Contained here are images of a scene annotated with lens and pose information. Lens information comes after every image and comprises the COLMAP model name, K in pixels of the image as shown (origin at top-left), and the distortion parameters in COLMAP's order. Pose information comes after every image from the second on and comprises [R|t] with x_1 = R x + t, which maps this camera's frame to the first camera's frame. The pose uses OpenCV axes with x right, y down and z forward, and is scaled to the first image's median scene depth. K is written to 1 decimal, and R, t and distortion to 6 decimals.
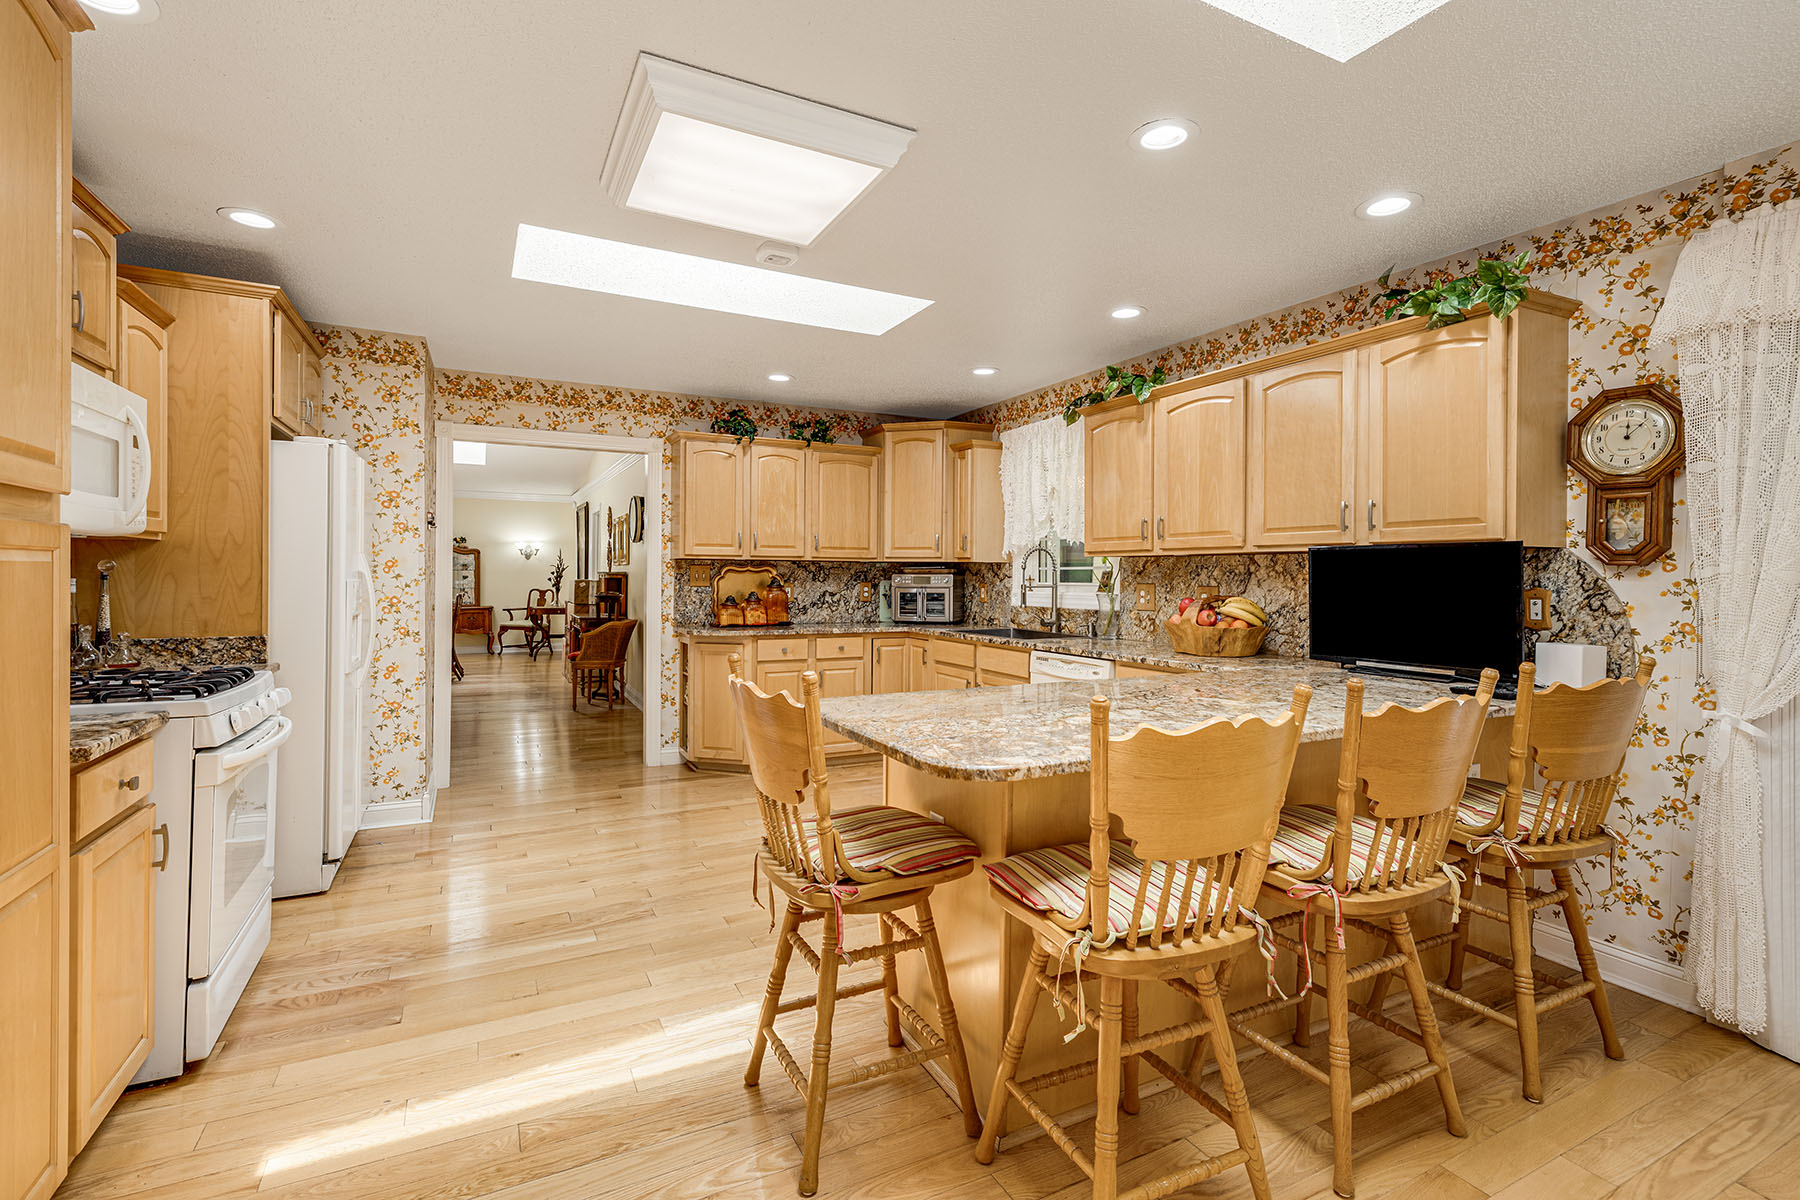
lens RADIAL K [[797.4, 0, 905.3], [0, 797.4, 574.4], [0, 0, 1]] dist [0.002072, 0.000525]
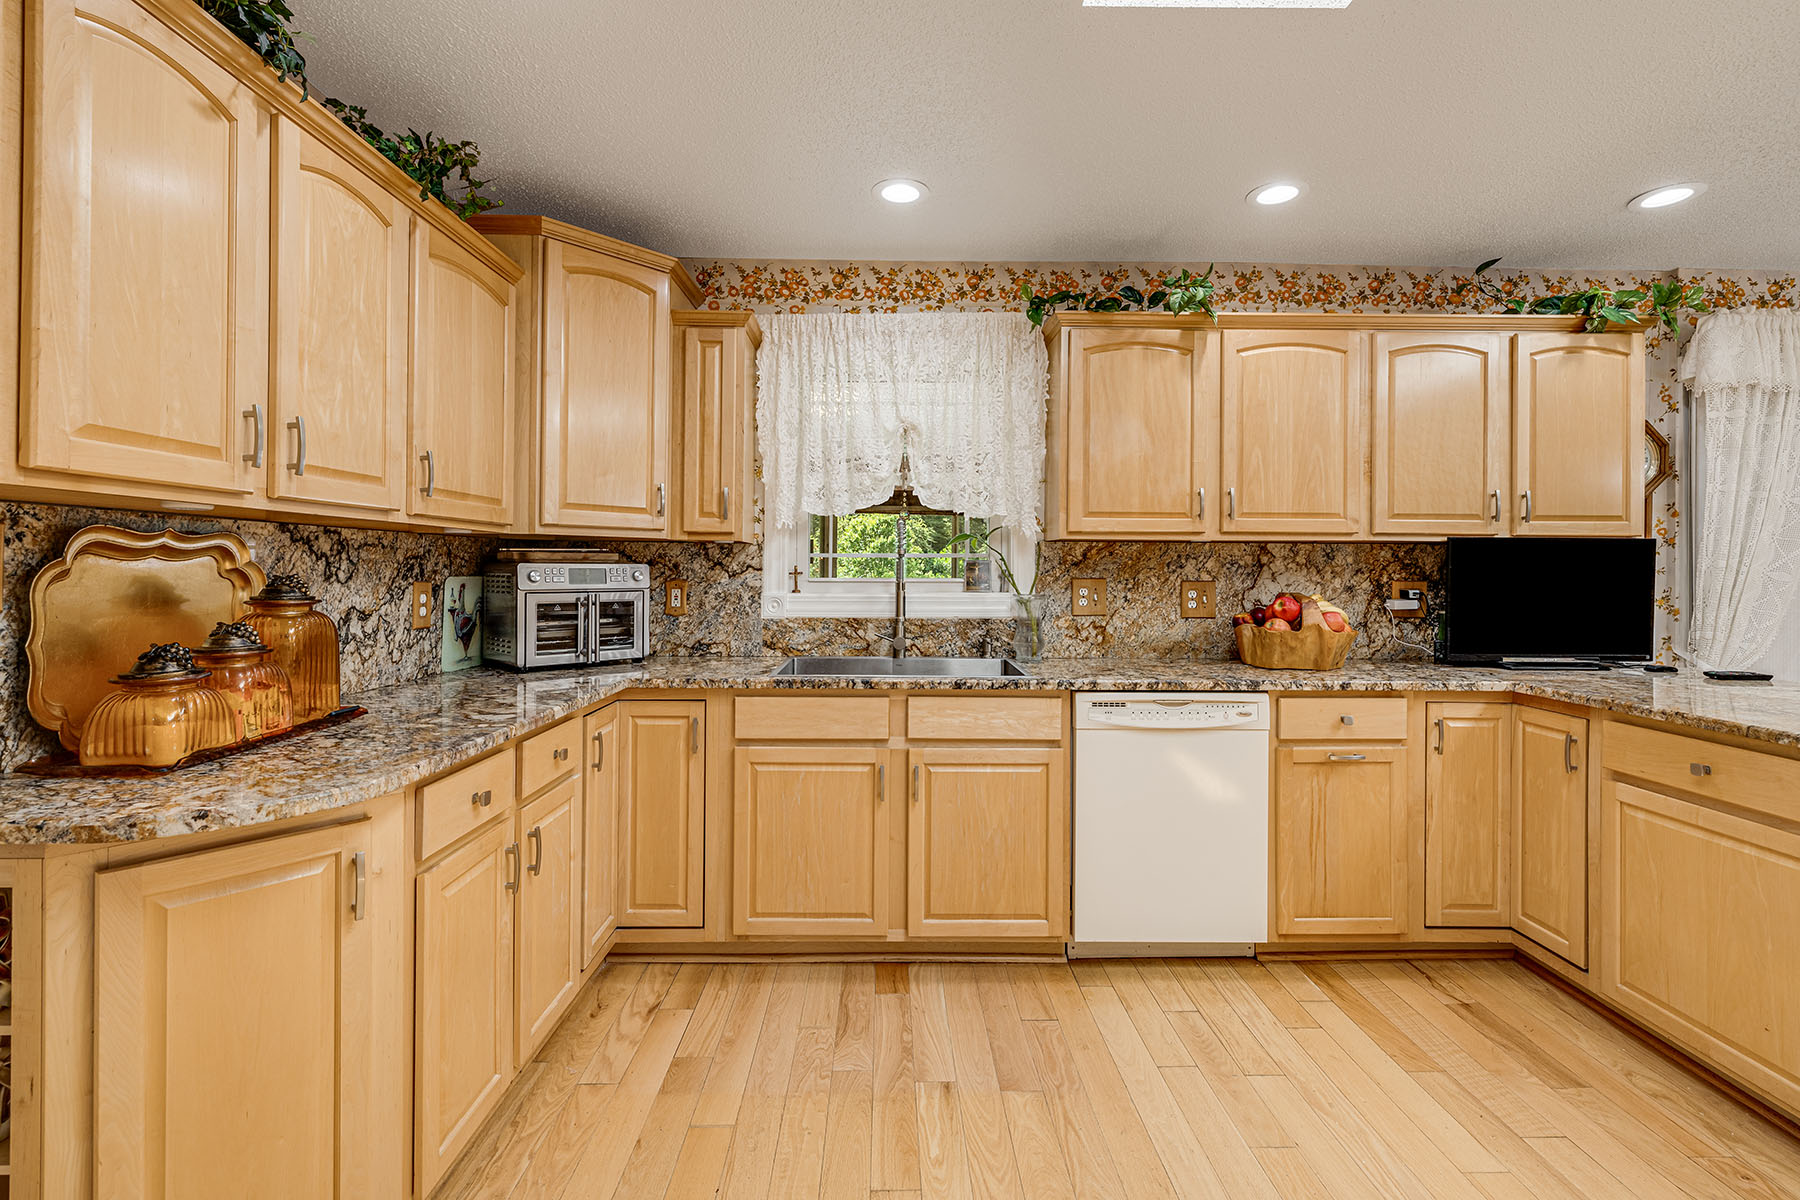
lens RADIAL K [[797.4, 0, 893.0], [0, 797.4, 562.9], [0, 0, 1]] dist [0.002072, 0.000525]
pose [[0.458271, 0.002547, 0.888809, -0.478941], [-0.004295, 0.999991, -0.000651, -0.001396], [-0.888802, -0.003519, 0.458278, 0.929089]]
